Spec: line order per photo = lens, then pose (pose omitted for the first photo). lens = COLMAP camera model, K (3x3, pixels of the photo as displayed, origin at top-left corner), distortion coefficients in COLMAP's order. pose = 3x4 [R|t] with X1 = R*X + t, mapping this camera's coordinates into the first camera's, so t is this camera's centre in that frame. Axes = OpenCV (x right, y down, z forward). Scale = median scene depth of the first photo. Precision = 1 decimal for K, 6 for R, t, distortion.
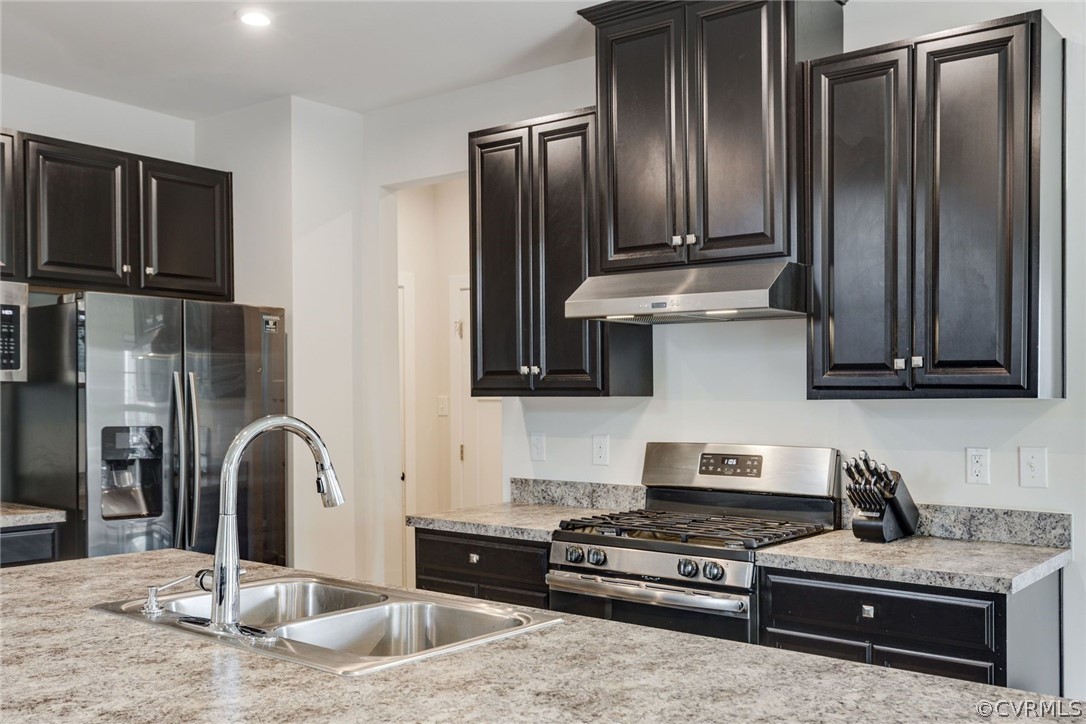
lens RADIAL K [[1016.1, 0, 546.0], [0, 1016.1, 419.8], [0, 0, 1]] dist [0.009240, 0.001425]
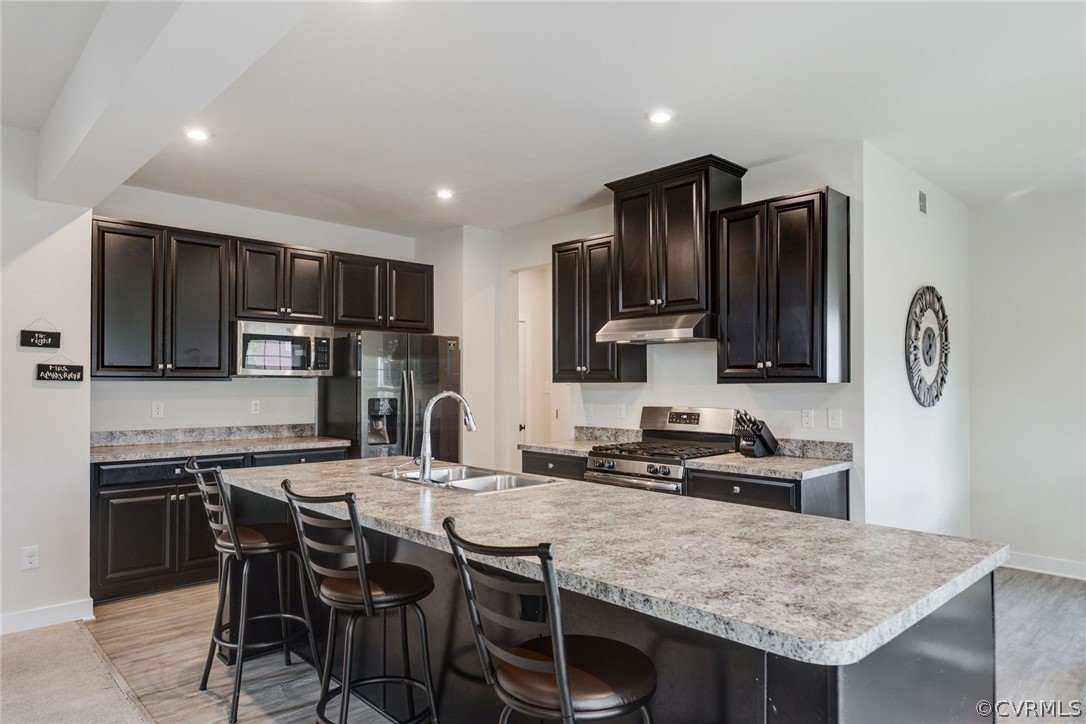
lens RADIAL K [[681.0, 0, 543.0], [0, 681.0, 362.0], [0, 0, 1]] dist [-0.002069, 0.000071]
pose [[0.989722, -0.007523, -0.142806, 0.098781], [0.000075, 0.998642, -0.052089, 0.005529], [0.143004, 0.051543, 0.988379, -0.289560]]
